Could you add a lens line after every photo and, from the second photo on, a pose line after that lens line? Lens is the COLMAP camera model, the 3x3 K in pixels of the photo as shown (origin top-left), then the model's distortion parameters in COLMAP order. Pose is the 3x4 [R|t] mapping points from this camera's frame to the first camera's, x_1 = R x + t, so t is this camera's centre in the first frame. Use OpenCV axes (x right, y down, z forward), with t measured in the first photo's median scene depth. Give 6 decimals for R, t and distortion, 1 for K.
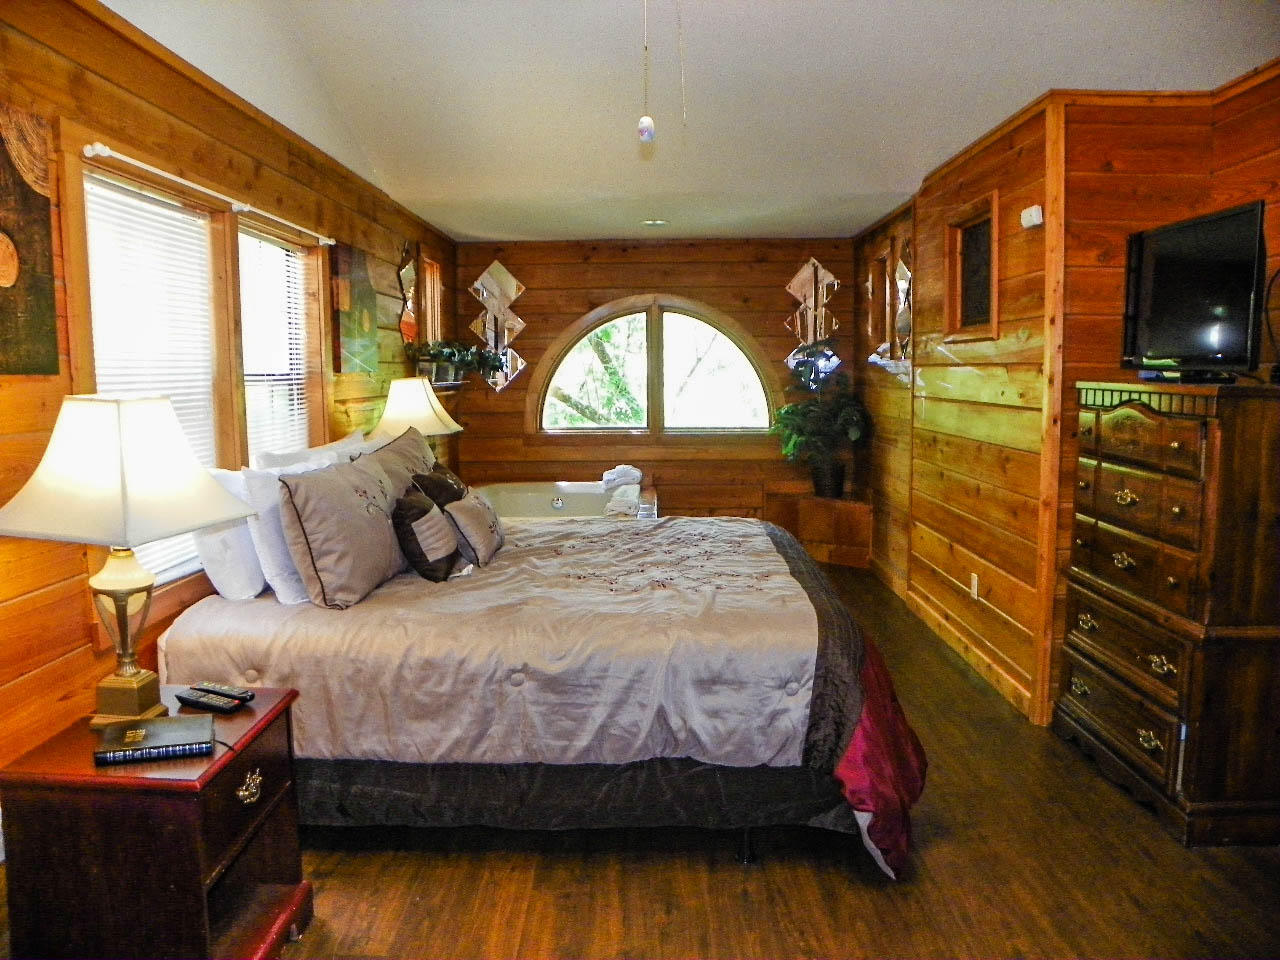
lens RADIAL K [[963.7, 0, 643.1], [0, 963.7, 480.5], [0, 0, 1]] dist [-0.154646, 0.093282]
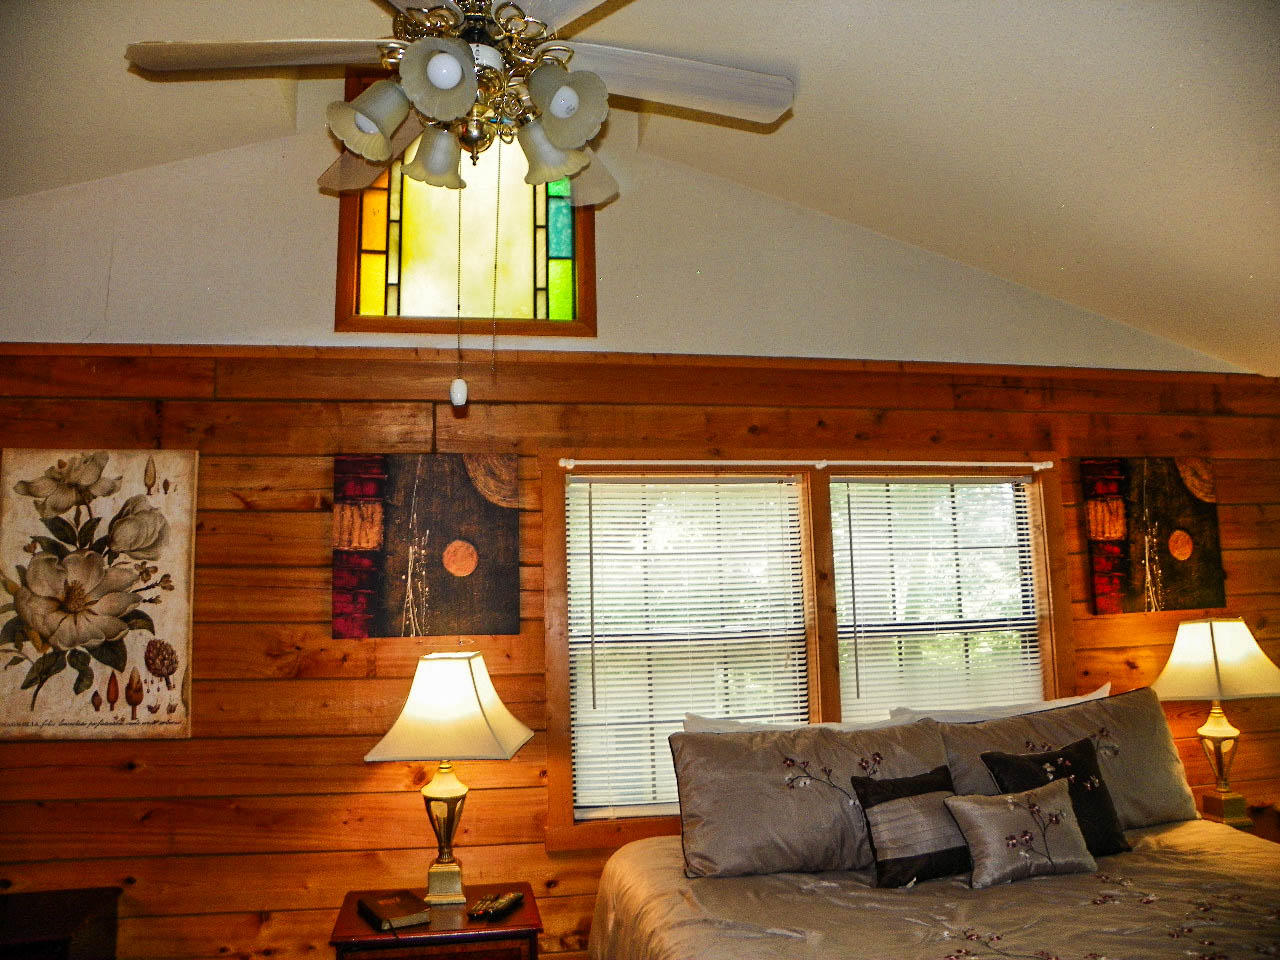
lens RADIAL K [[963.7, 0, 643.1], [0, 963.7, 486.1], [0, 0, 1]] dist [-0.154646, 0.093282]
pose [[0.188146, -0.126850, -0.973915, 0.255667], [-0.086736, 0.985604, -0.145129, -0.044651], [0.978303, 0.111779, 0.174435, 0.282438]]
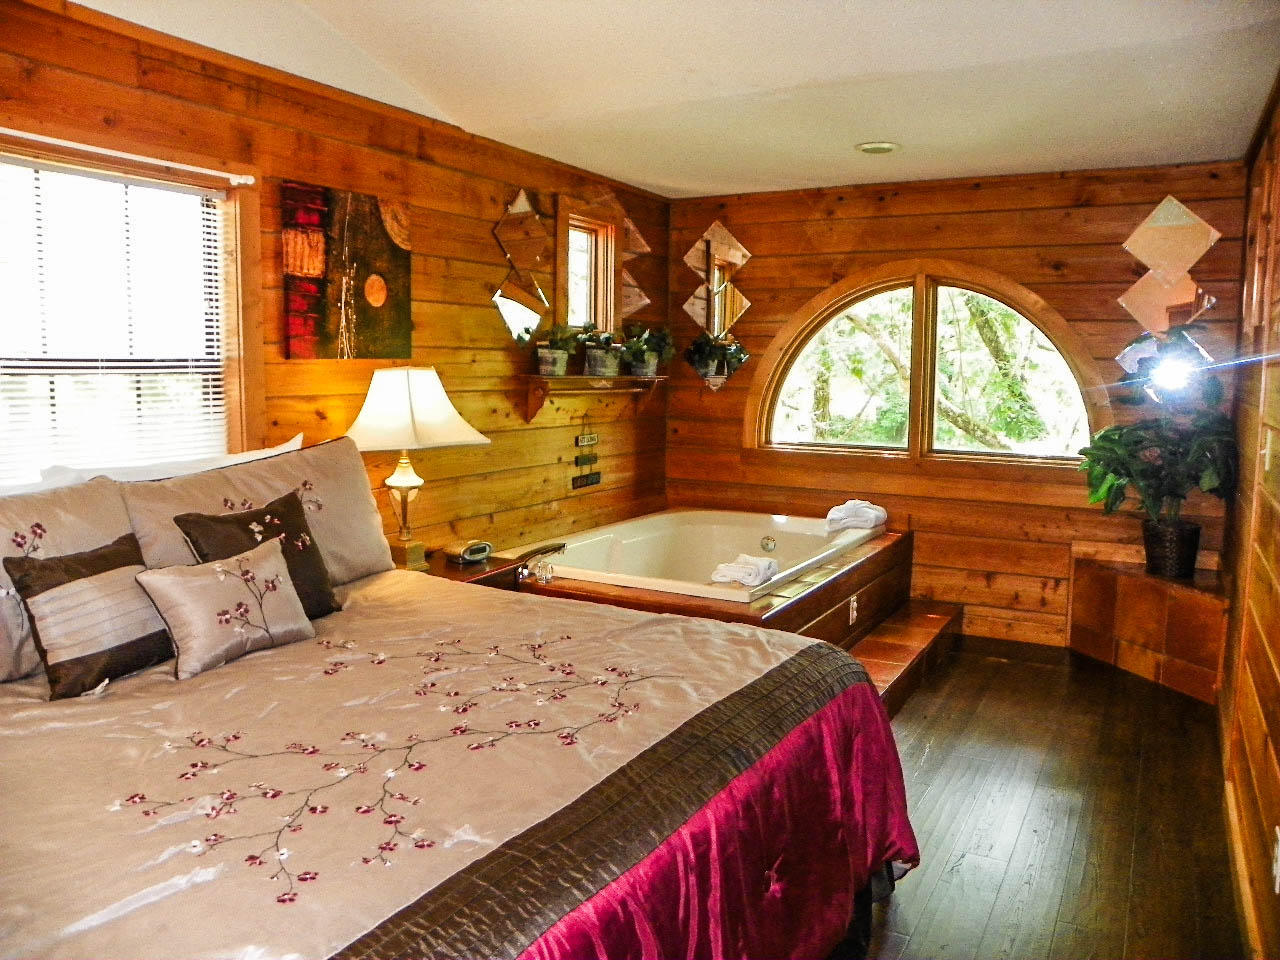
lens RADIAL K [[963.7, 0, 641.0], [0, 963.7, 477.2], [0, 0, 1]] dist [-0.154646, 0.093282]
pose [[0.875337, 0.070520, -0.478343, 0.174666], [-0.071089, 0.997326, 0.016943, -0.033020], [0.478259, 0.019174, 0.878010, 0.299076]]
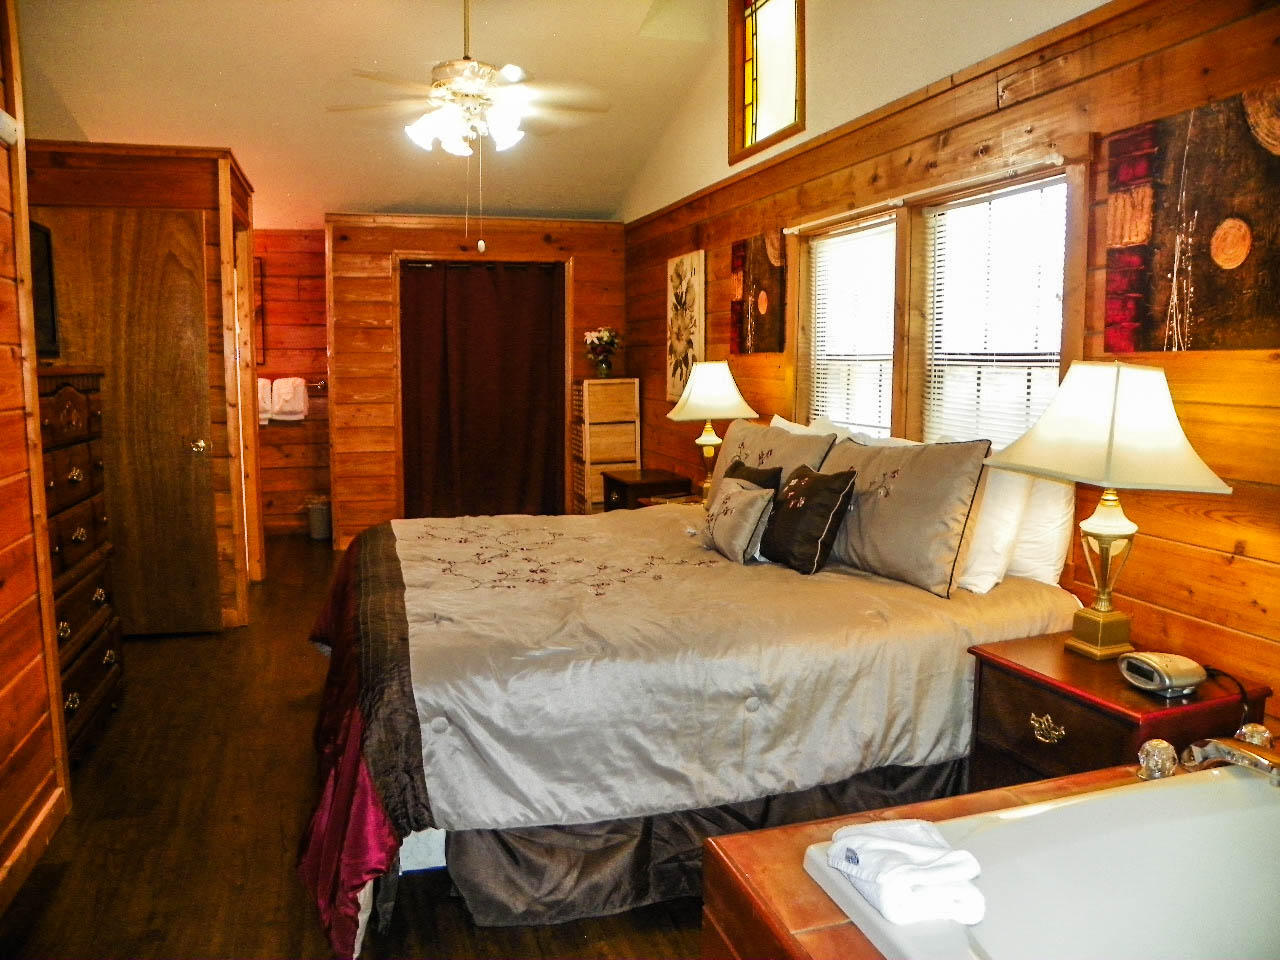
lens RADIAL K [[963.7, 0, 638.0], [0, 963.7, 474.1], [0, 0, 1]] dist [-0.154646, 0.093282]
pose [[-0.956887, 0.047774, -0.286503, 0.089804], [-0.019879, 0.973297, 0.228689, -0.104194], [0.289778, 0.224525, -0.930386, 0.921103]]
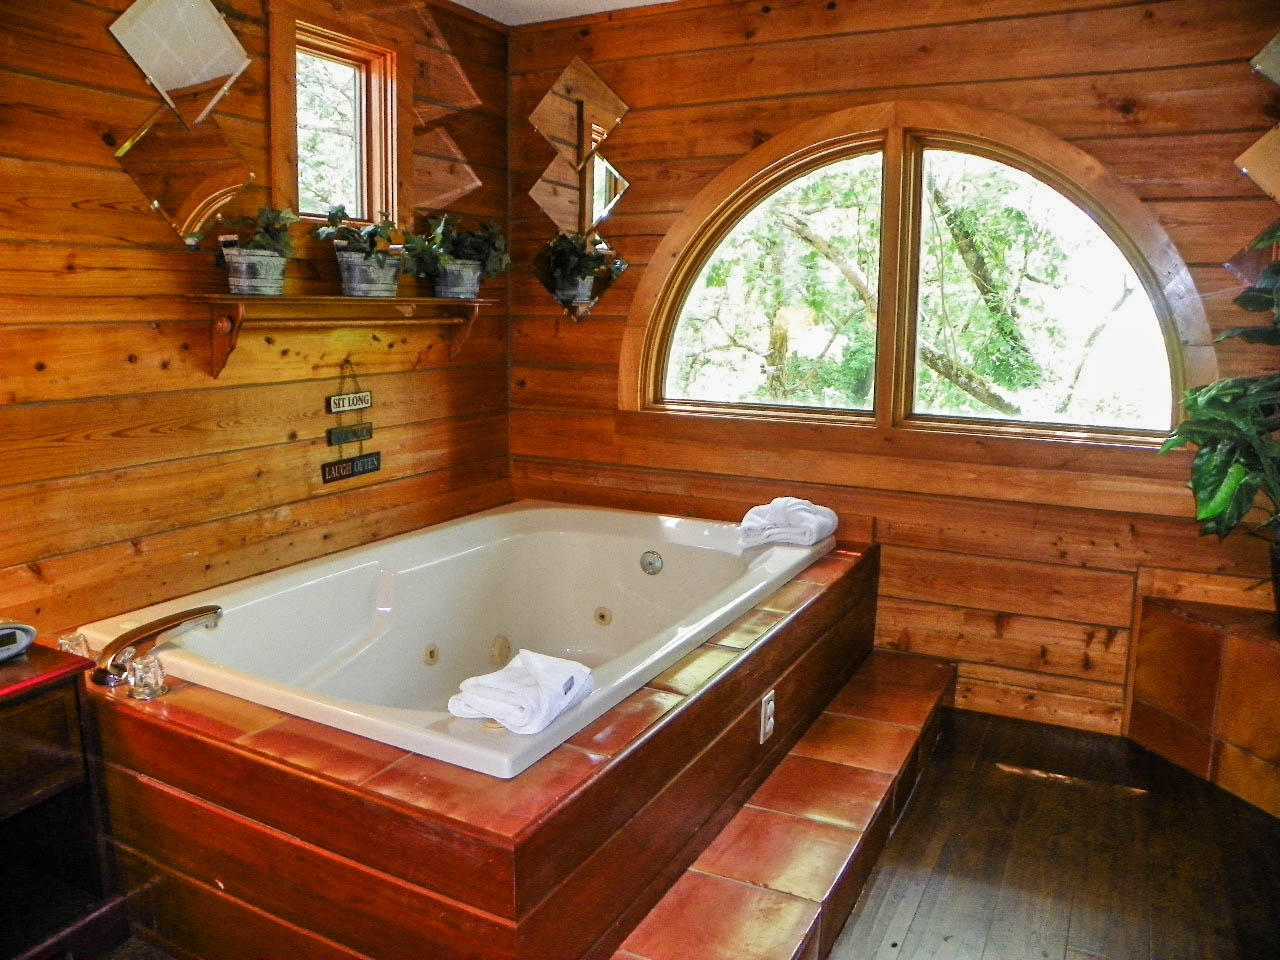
lens RADIAL K [[963.7, 0, 636.3], [0, 963.7, 476.7], [0, 0, 1]] dist [-0.154646, 0.093282]
pose [[0.887317, 0.094933, -0.451284, 0.112608], [-0.068007, 0.994820, 0.075557, -0.053024], [0.456119, -0.036353, 0.889176, 0.573823]]
